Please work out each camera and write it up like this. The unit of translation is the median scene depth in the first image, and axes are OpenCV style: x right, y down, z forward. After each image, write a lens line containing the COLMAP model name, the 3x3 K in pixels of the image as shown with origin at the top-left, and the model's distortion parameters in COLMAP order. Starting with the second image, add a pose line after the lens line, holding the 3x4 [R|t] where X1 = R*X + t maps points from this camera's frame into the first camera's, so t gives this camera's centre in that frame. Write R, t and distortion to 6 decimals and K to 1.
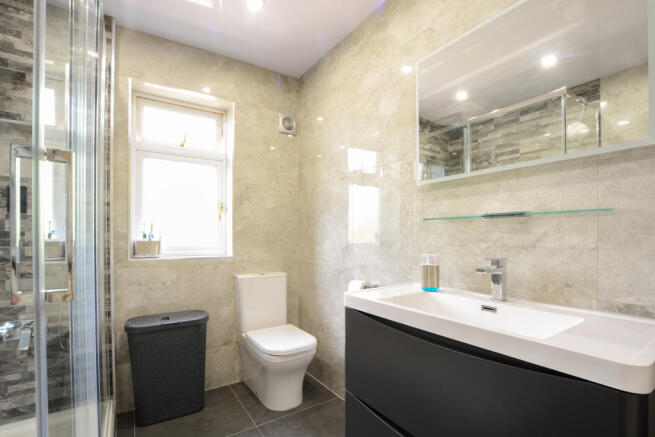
lens RADIAL K [[305.6, 0, 325.1], [0, 305.6, 232.4], [0, 0, 1]] dist [-0.000057, 0.000149]
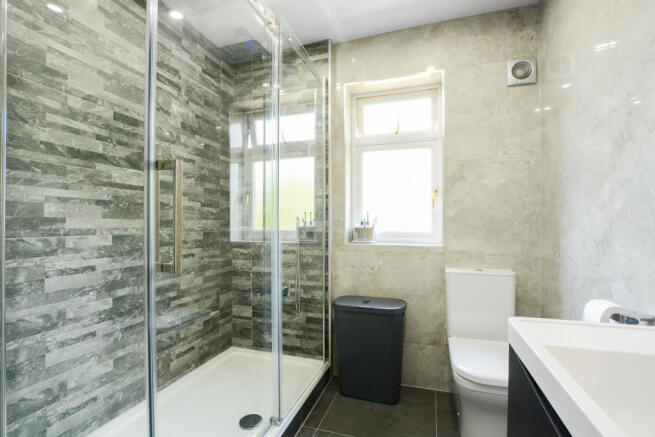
lens RADIAL K [[307.9, 0, 327.5], [0, 307.9, 218.5], [0, 0, 1]] dist [-0.005935, -0.000416]
pose [[0.633434, -0.014251, -0.773666, 0.180558], [0.013565, 0.999881, -0.007312, 0.001627], [0.773678, -0.005864, 0.633552, 0.193800]]
